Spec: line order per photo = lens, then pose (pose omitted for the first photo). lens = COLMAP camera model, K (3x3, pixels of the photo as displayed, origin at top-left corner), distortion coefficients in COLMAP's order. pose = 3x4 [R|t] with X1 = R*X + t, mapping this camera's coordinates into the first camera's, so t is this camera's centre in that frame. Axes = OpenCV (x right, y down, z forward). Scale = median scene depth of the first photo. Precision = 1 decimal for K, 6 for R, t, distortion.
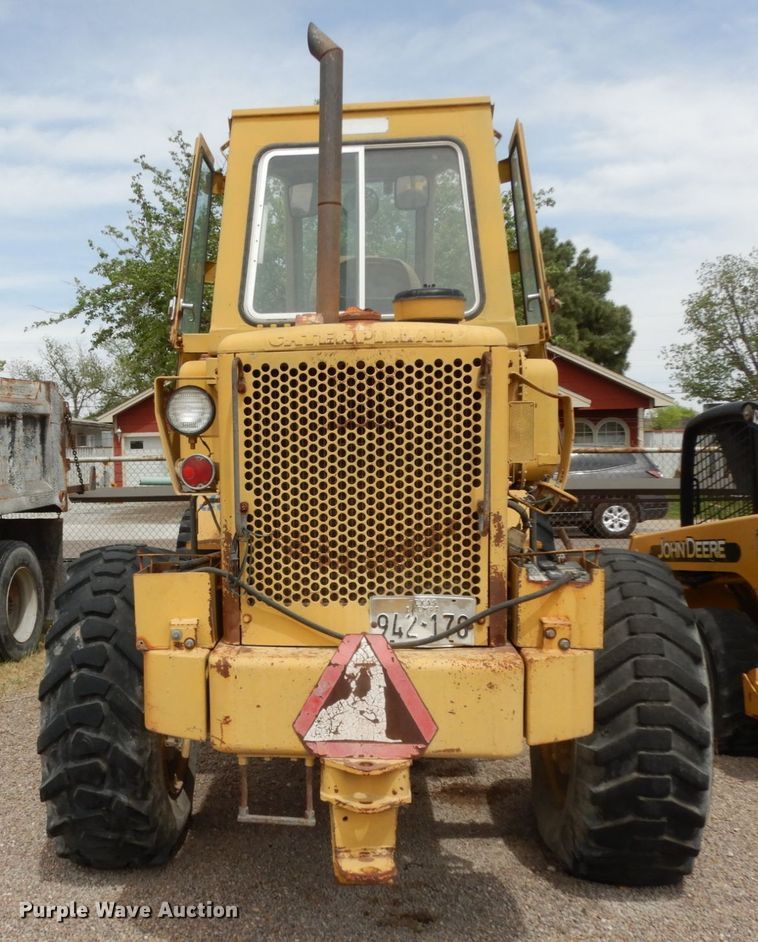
lens RADIAL K [[1029.2, 0, 306.3], [0, 1029.2, 486.5], [0, 0, 1]] dist [-0.019116, 0.024769]
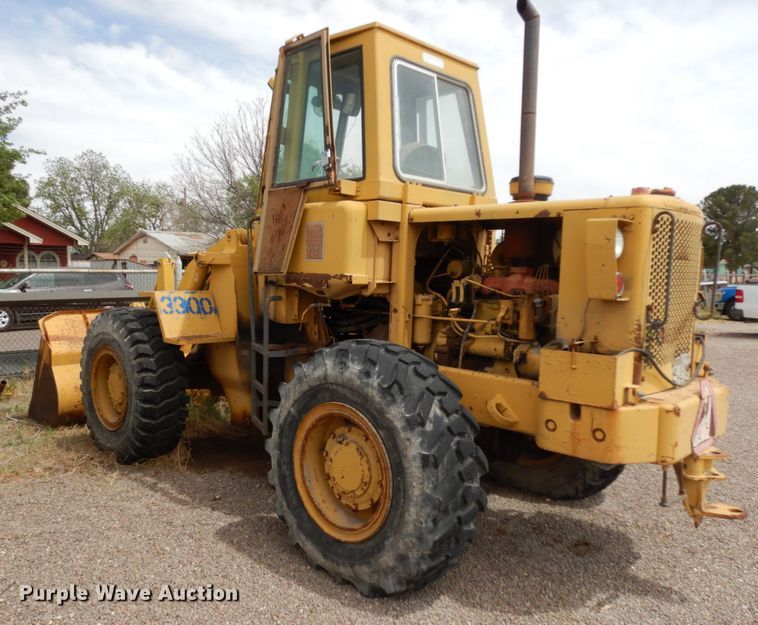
lens RADIAL K [[592.6, 0, 326.8], [0, 592.6, 309.7], [0, 0, 1]] dist [-0.002046, 0.003789]
pose [[0.670337, -0.021868, 0.741734, -0.877734], [0.001998, 0.999615, 0.027665, -0.002652], [-0.742054, -0.017063, 0.670123, 0.630797]]
